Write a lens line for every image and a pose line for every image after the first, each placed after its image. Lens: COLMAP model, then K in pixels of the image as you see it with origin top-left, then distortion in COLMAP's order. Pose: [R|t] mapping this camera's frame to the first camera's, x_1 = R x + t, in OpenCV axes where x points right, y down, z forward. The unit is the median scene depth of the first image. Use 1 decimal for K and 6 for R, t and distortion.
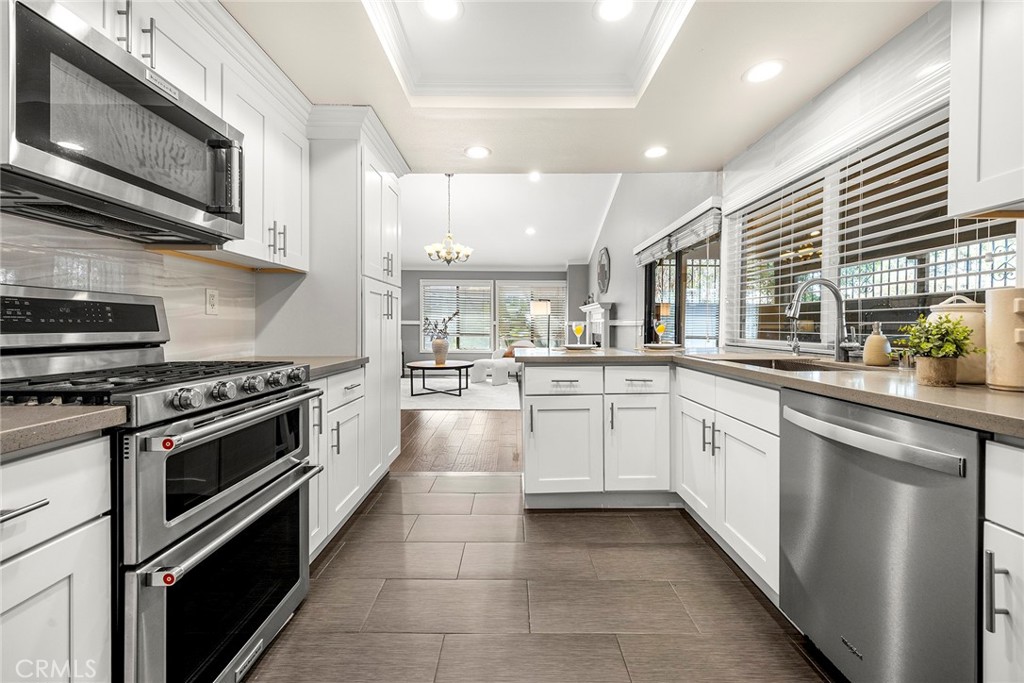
lens RADIAL K [[391.0, 0, 512.2], [0, 391.0, 325.1], [0, 0, 1]] dist [-0.034730, -0.000033]
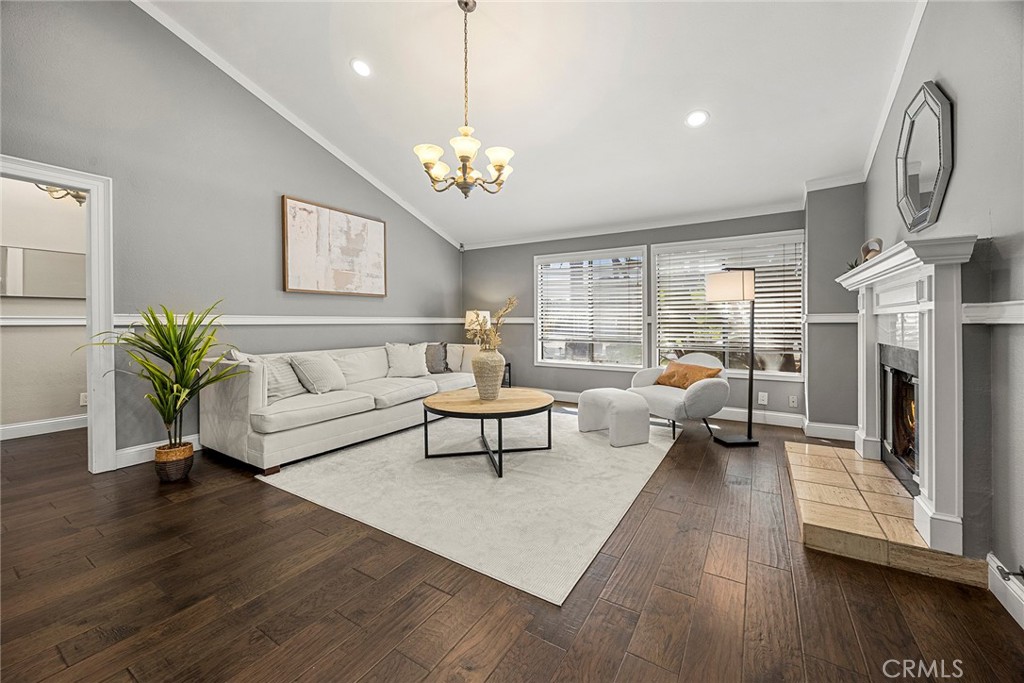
lens RADIAL K [[391.0, 0, 512.2], [0, 391.0, 325.1], [0, 0, 1]] dist [-0.034730, -0.000033]
pose [[0.848057, -0.000051, -0.529906, 0.091924], [0.000777, 0.999999, 0.001146, 0.000876], [0.529905, -0.001384, 0.848056, 0.466821]]
